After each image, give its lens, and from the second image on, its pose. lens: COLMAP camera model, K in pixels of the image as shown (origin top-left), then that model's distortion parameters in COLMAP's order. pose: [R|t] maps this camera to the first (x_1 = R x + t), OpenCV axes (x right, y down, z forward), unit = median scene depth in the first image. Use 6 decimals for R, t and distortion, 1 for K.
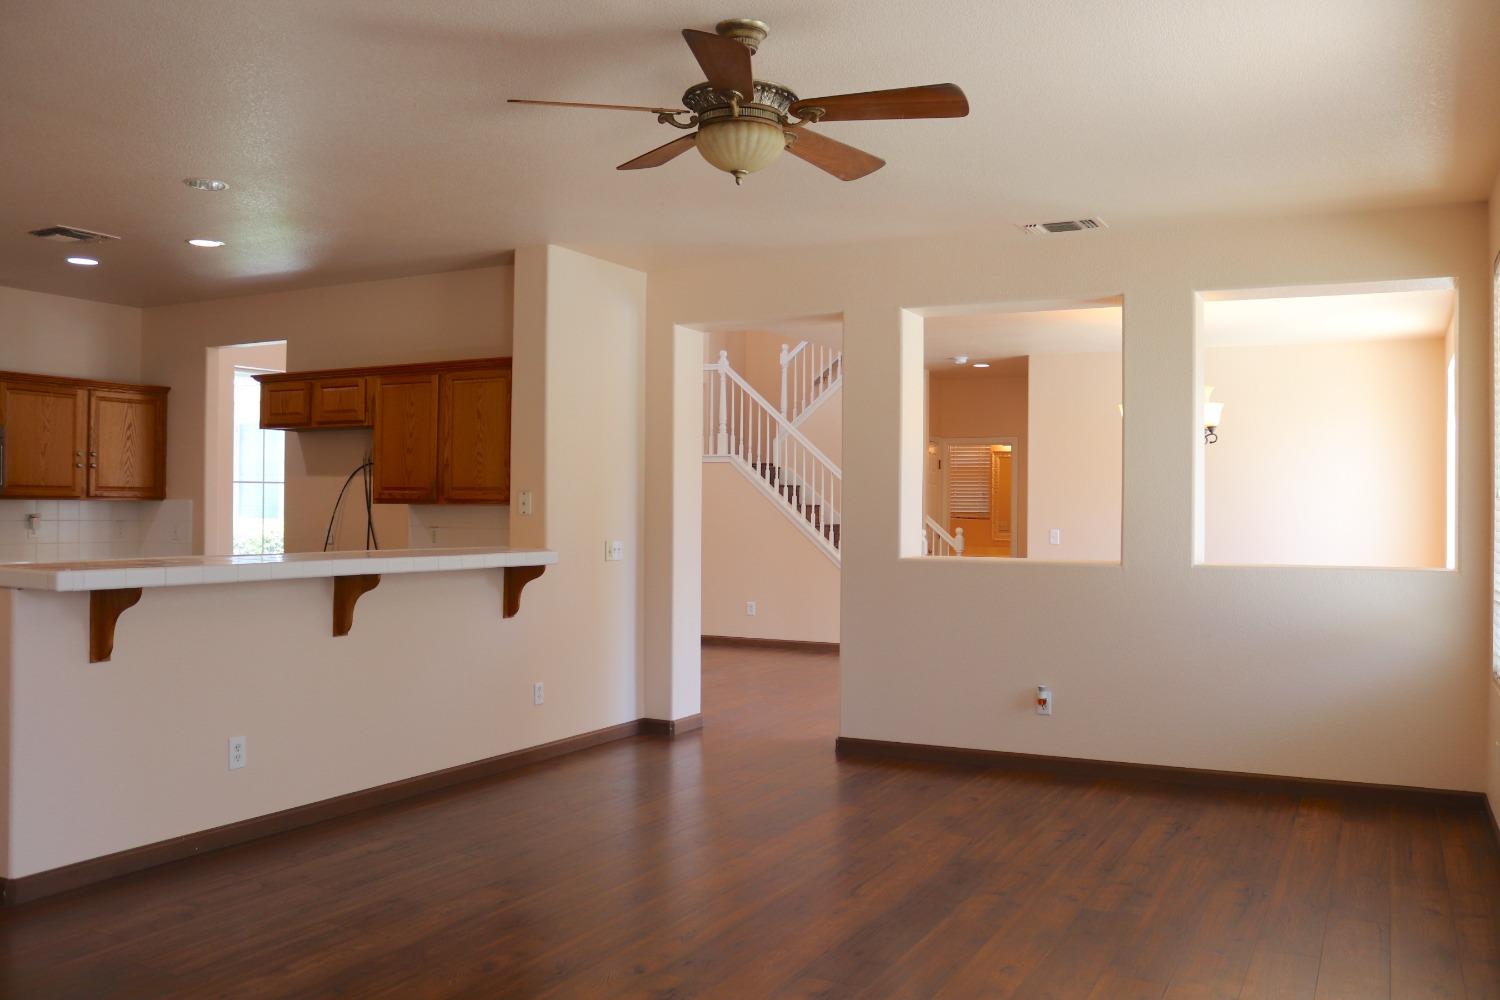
lens RADIAL K [[1245.0, 0, 761.8], [0, 1245.0, 508.6], [0, 0, 1]] dist [-0.160808, 0.134551]
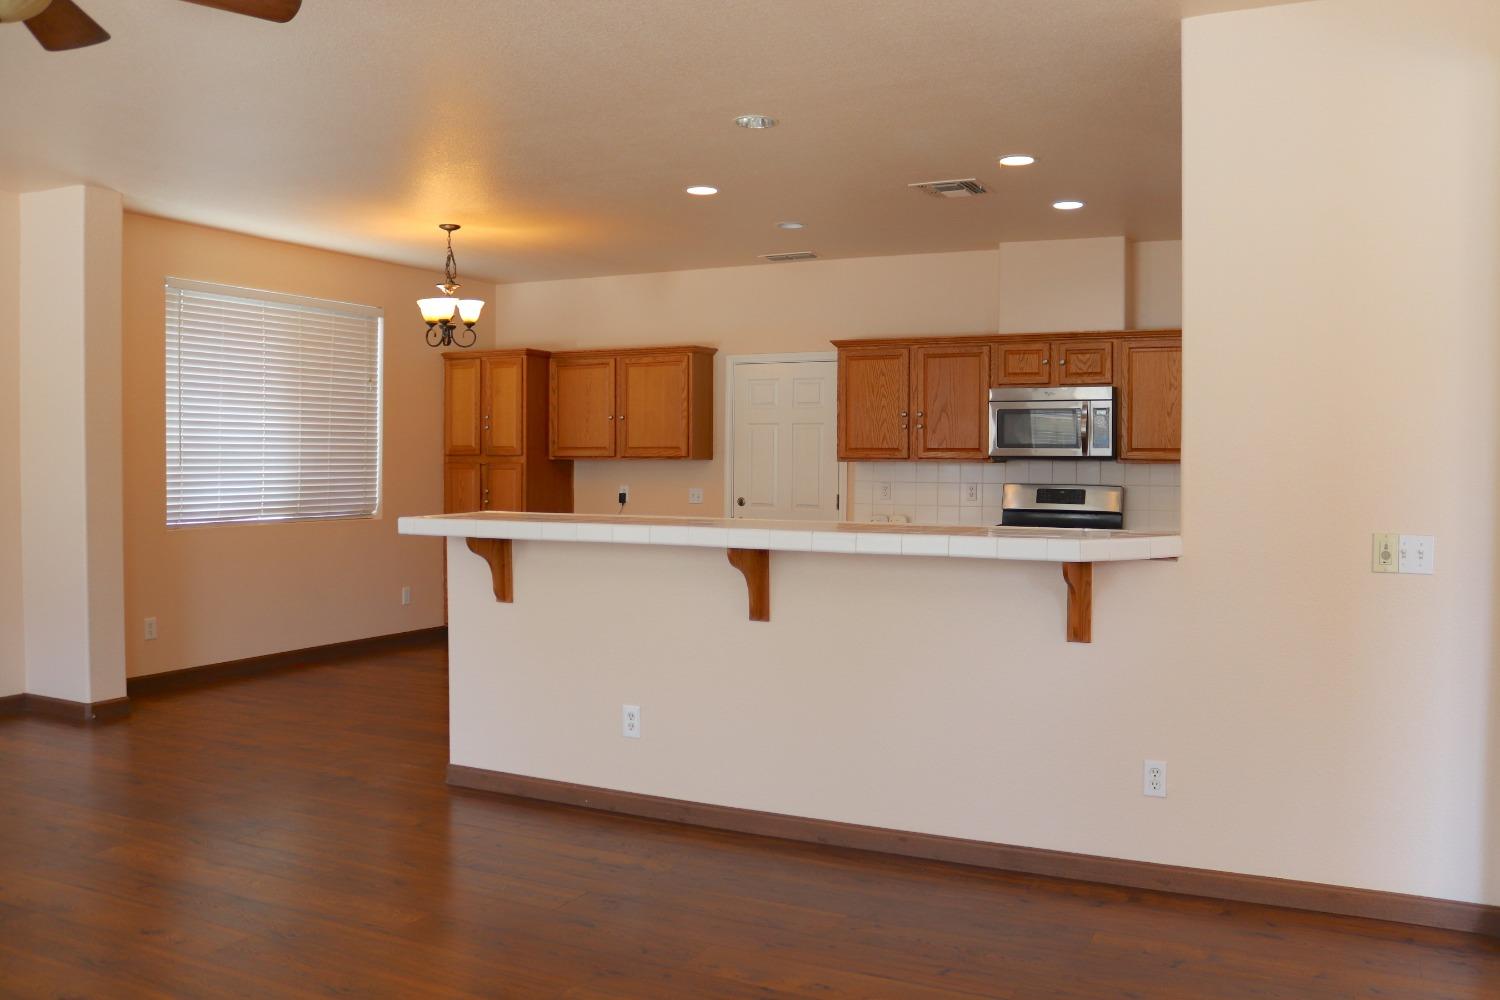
lens RADIAL K [[1245.0, 0, 761.8], [0, 1245.0, 508.6], [0, 0, 1]] dist [-0.160808, 0.134551]
pose [[0.007686, 0.026418, -0.999621, 0.508832], [-0.006611, 0.999630, 0.026367, 0.005956], [0.999949, 0.006406, 0.007858, 1.021302]]
